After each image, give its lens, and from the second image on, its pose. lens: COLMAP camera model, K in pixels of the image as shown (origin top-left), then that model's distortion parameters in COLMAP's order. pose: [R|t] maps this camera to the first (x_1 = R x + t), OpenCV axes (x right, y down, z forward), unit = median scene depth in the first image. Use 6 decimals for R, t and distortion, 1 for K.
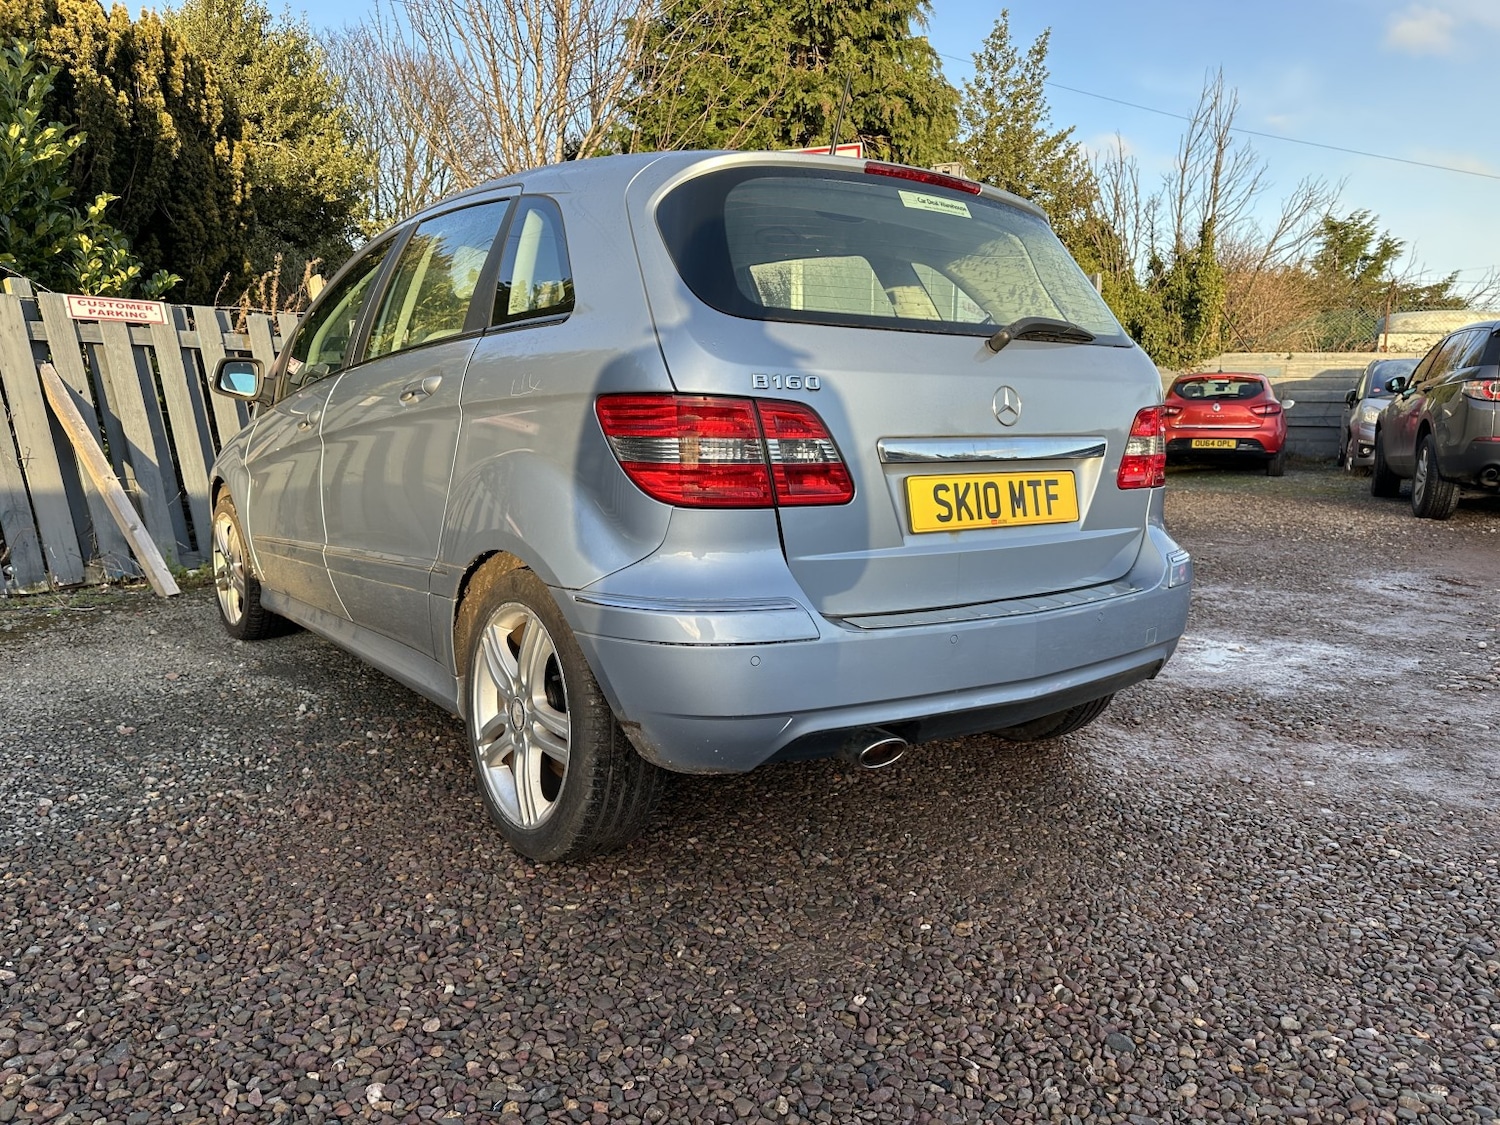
lens RADIAL K [[1066.6, 0, 746.1], [0, 1066.6, 563.8], [0, 0, 1]] dist [0.022033, -0.029911]
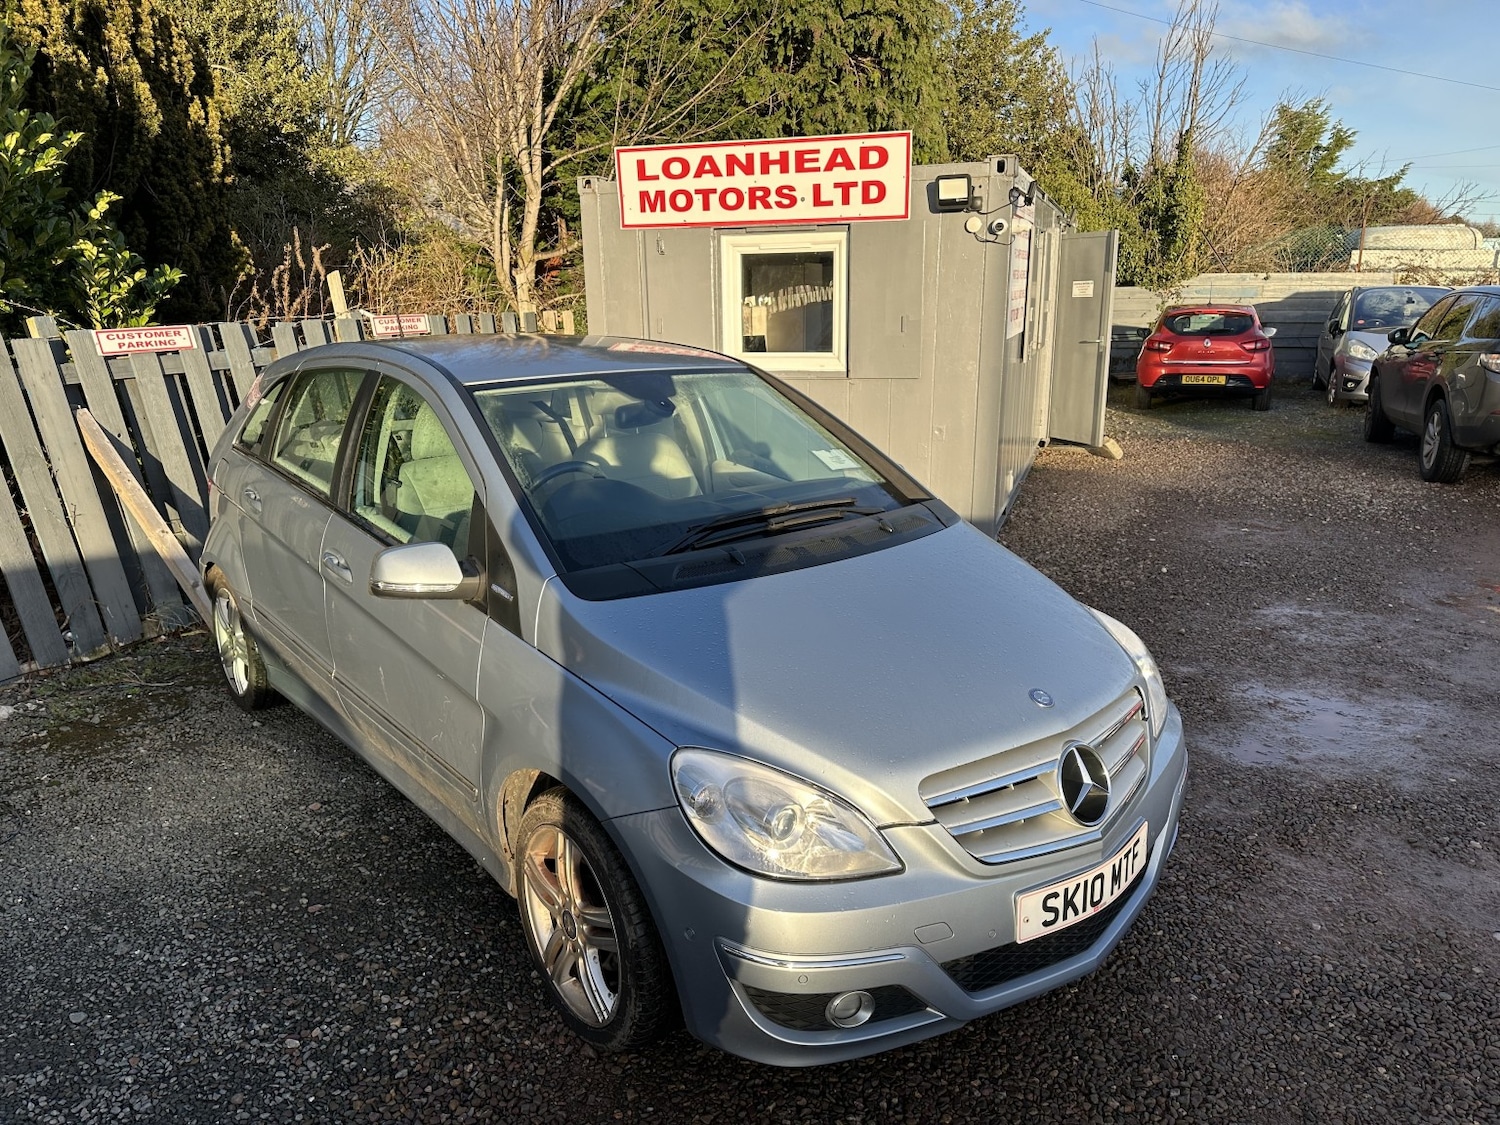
lens RADIAL K [[1065.8, 0, 750.0], [0, 1065.8, 562.5], [0, 0, 1]] dist [0.024180, -0.032485]
pose [[0.998121, -0.026164, 0.055398, -0.115167], [0.020335, 0.994443, 0.103296, -0.127243], [-0.057793, -0.101975, 0.993107, 0.019360]]
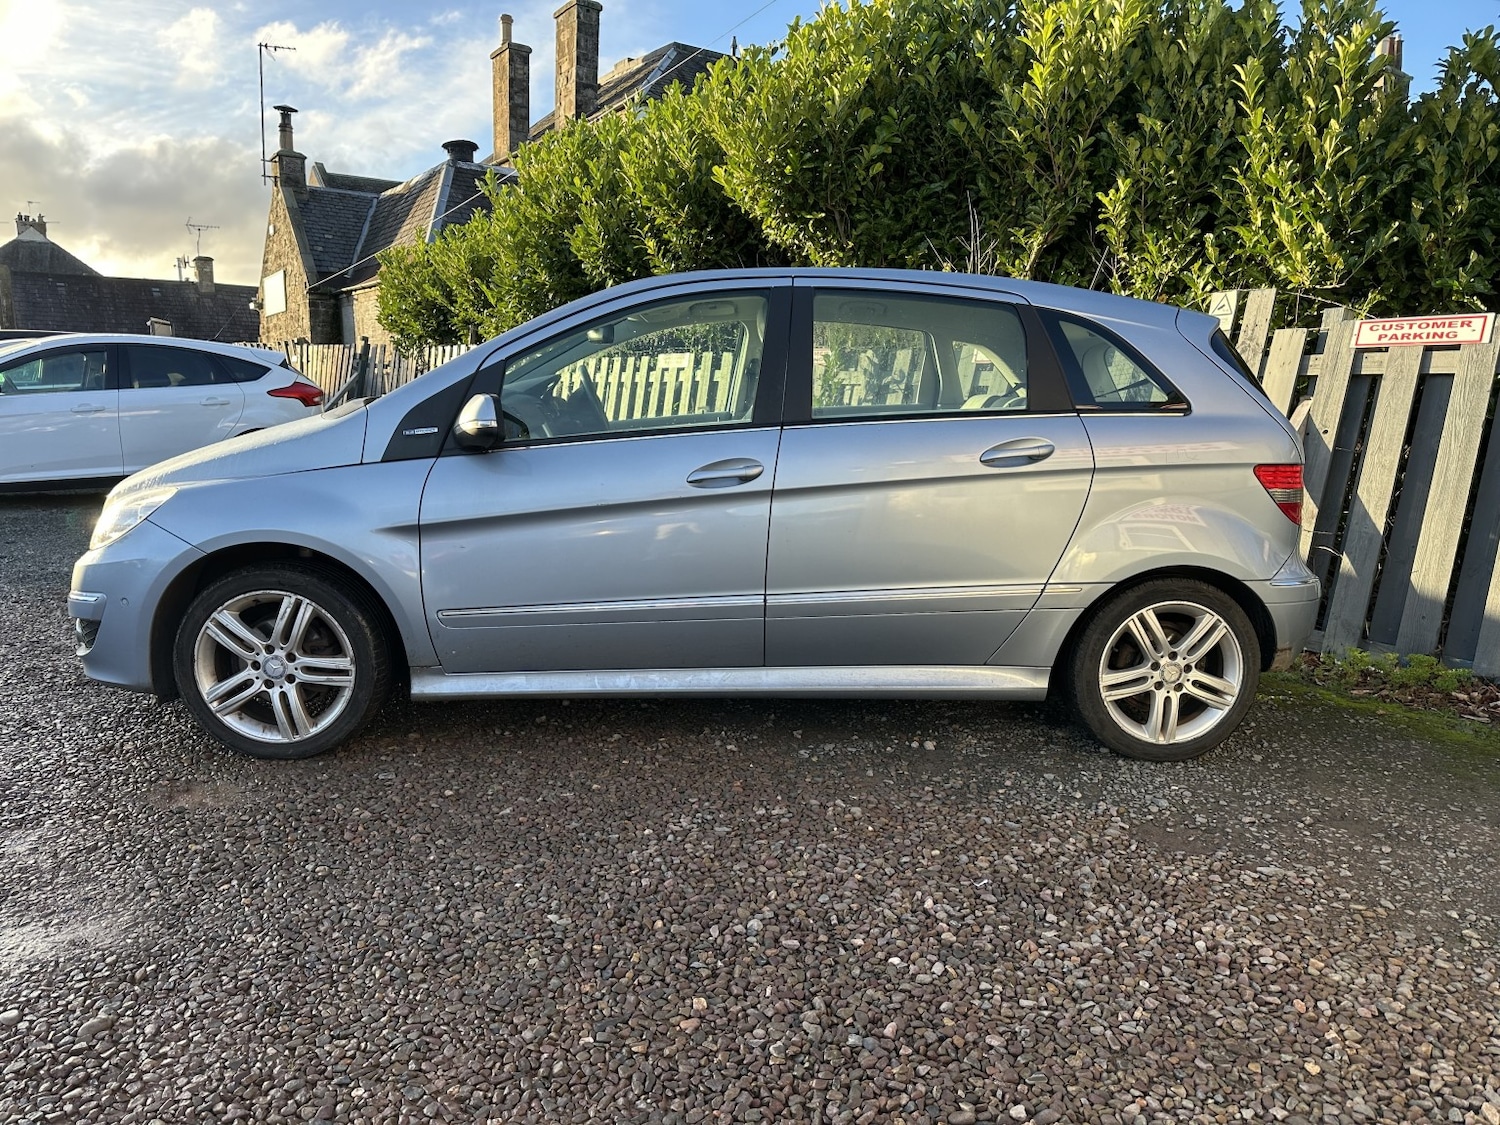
lens RADIAL K [[1060.1, 0, 741.1], [0, 1060.1, 573.3], [0, 0, 1]] dist [0.044340, -0.063369]
pose [[-0.531806, 0.118493, -0.838536, 0.361043], [-0.151021, 0.961022, 0.231580, -0.169131], [0.833292, 0.249792, -0.493182, 0.999966]]
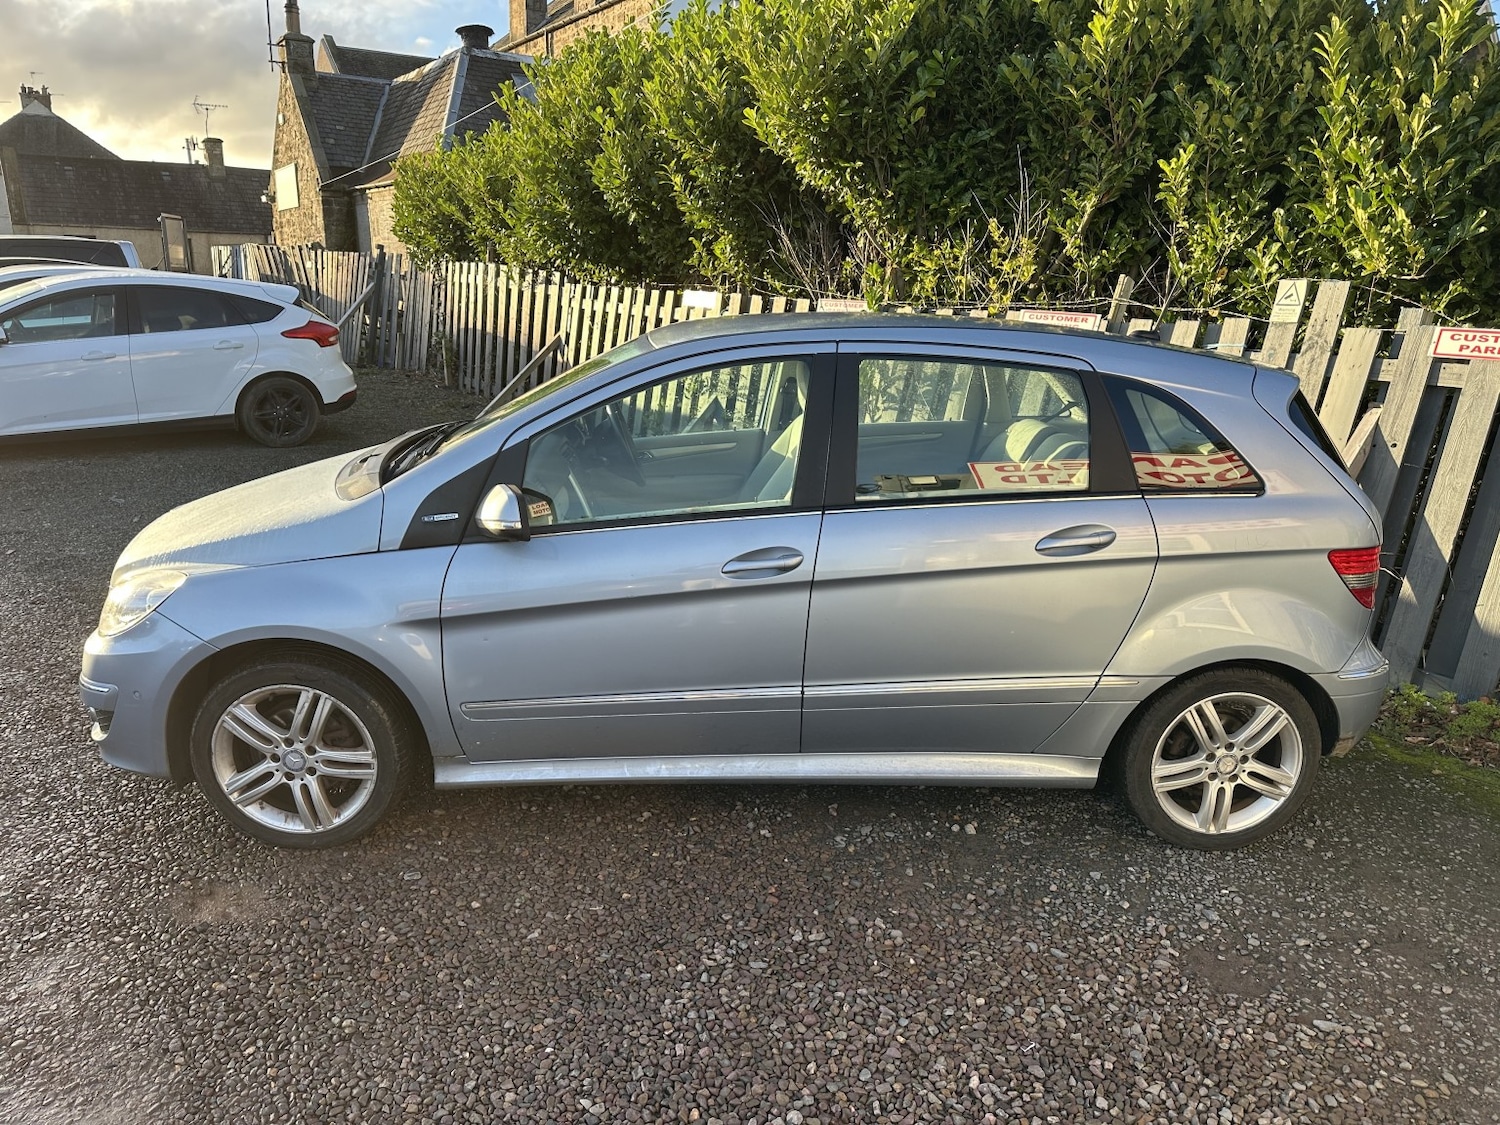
lens RADIAL K [[1067.1, 0, 744.4], [0, 1067.1, 567.2], [0, 0, 1]] dist [0.016579, -0.022802]
pose [[-0.547849, 0.198272, -0.812742, 0.327405], [-0.155146, 0.930576, 0.331598, -0.253625], [0.822065, 0.307760, -0.479055, 0.953938]]
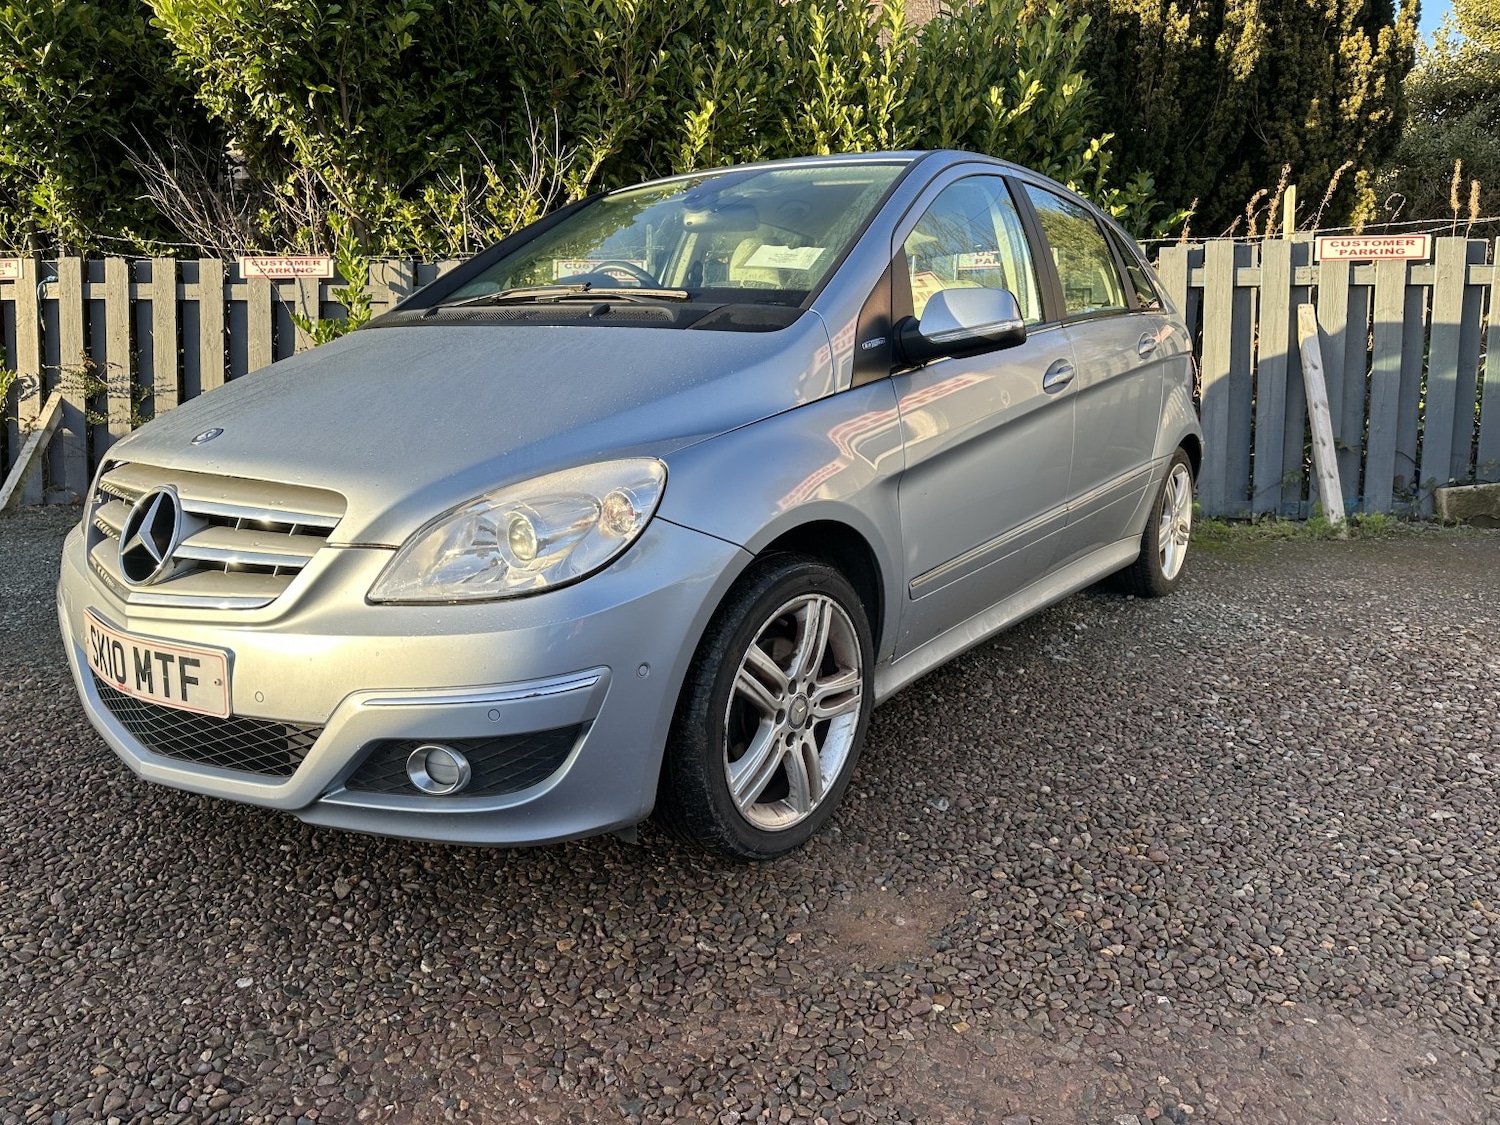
lens RADIAL K [[1067.1, 0, 744.4], [0, 1067.1, 567.2], [0, 0, 1]] dist [0.016579, -0.022802]
pose [[0.301635, 0.190854, -0.934126, 0.357234], [-0.135514, 0.978395, 0.156141, -0.068268], [0.943744, 0.079490, 0.320982, 0.444662]]
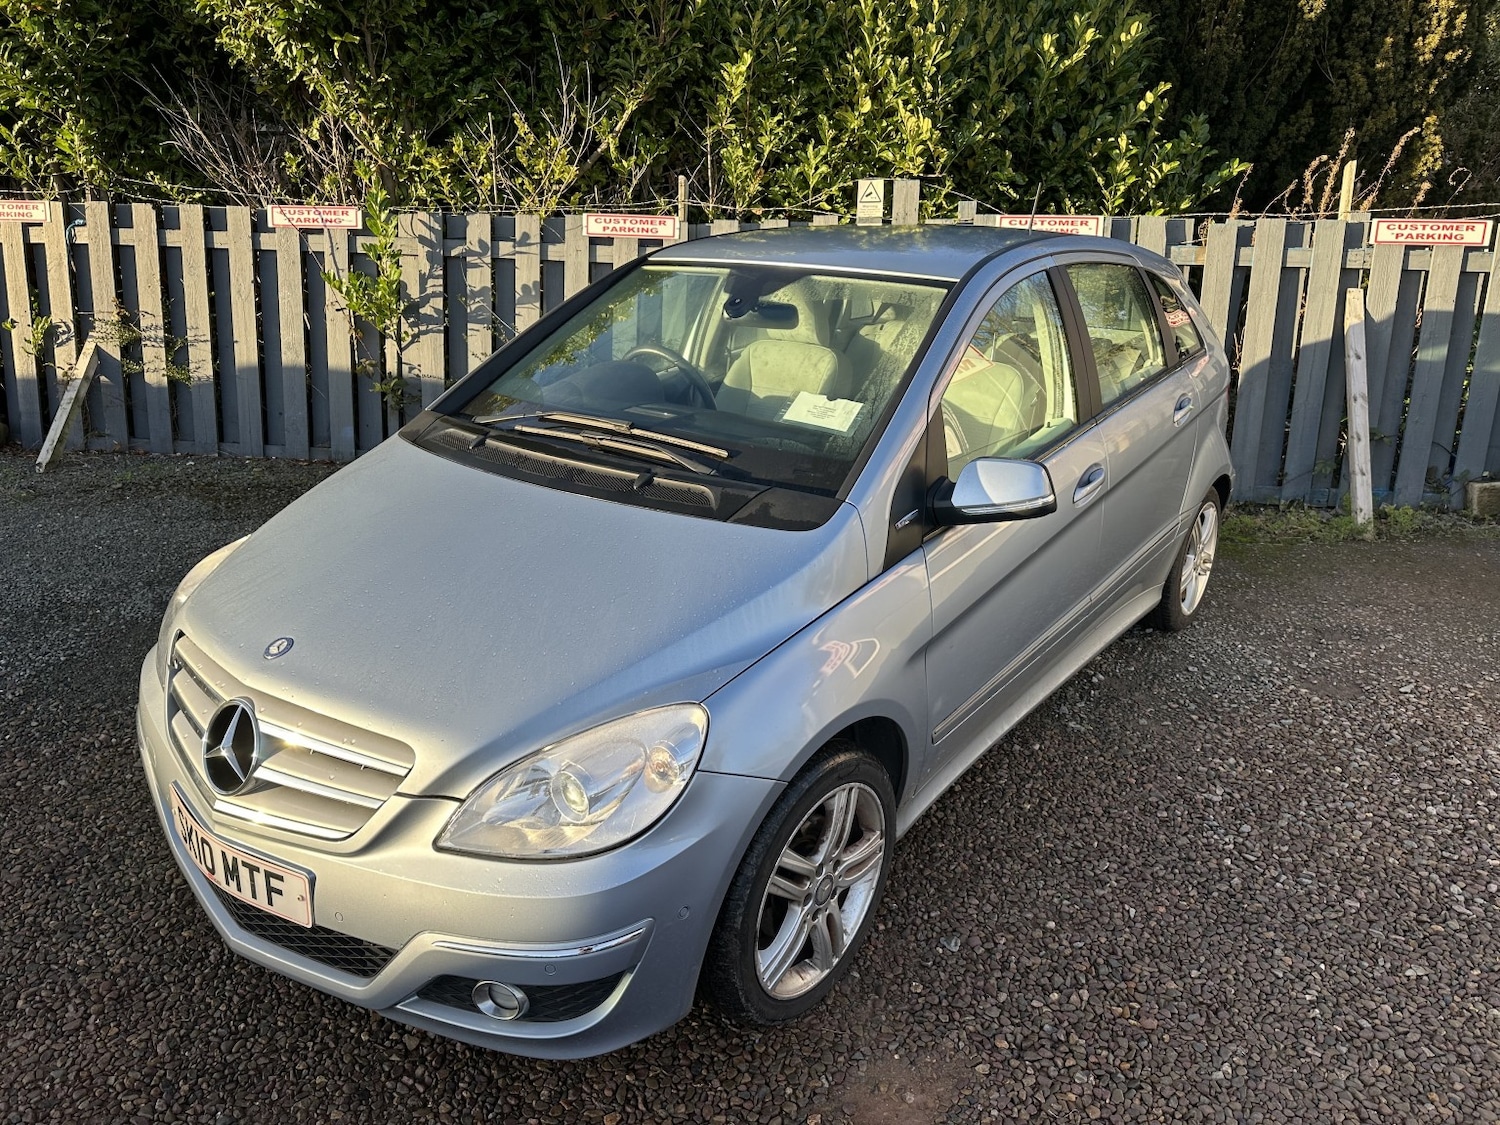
lens RADIAL K [[1067.1, 0, 744.4], [0, 1067.1, 567.2], [0, 0, 1]] dist [0.016579, -0.022802]
pose [[0.276239, 0.322848, -0.905241, 0.344657], [-0.153343, 0.944630, 0.290103, -0.179985], [0.948777, 0.058675, 0.310450, 0.426410]]
